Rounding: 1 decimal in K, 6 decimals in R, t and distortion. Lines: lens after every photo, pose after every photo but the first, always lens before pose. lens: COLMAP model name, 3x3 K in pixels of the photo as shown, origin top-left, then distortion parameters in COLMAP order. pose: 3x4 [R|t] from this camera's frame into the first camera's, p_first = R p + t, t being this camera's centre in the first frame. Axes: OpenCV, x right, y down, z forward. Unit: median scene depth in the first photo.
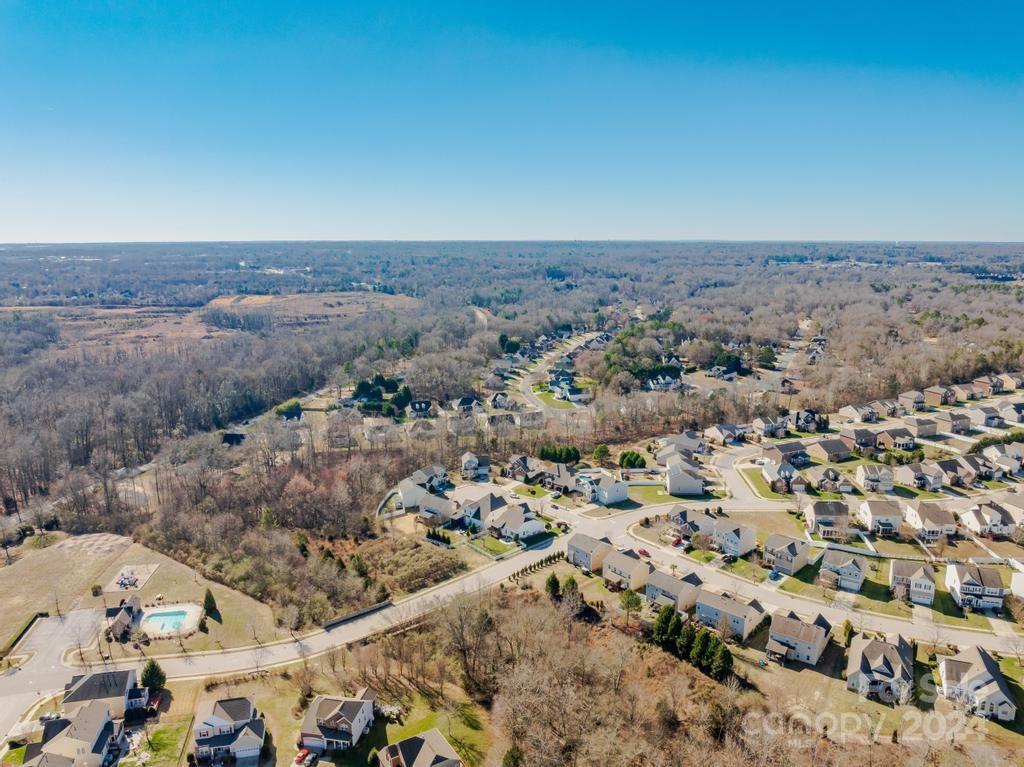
lens RADIAL K [[729.0, 0, 508.1], [0, 729.0, 379.6], [0, 0, 1]] dist [-0.029019, -0.004877]
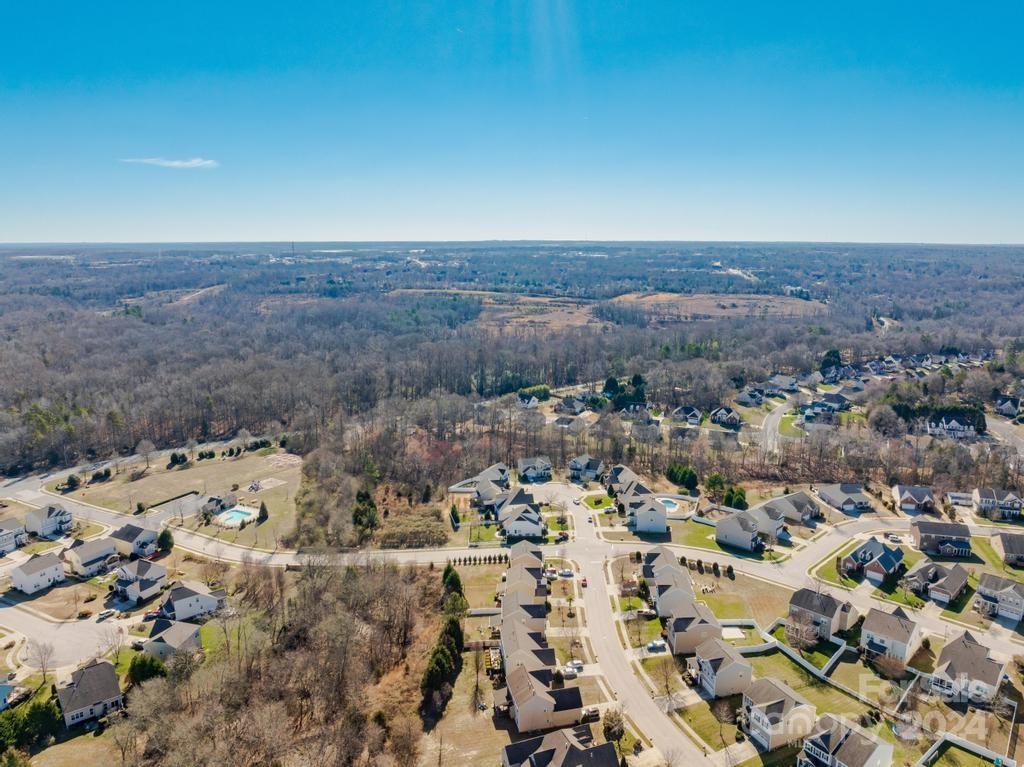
lens RADIAL K [[729.0, 0, 511.3], [0, 729.0, 385.8], [0, 0, 1]] dist [-0.029019, -0.004877]
pose [[0.762349, 0.130193, -0.633935, 0.216906], [-0.125960, 0.990672, 0.051982, -0.013421], [0.634789, 0.040222, 0.771638, 0.074243]]
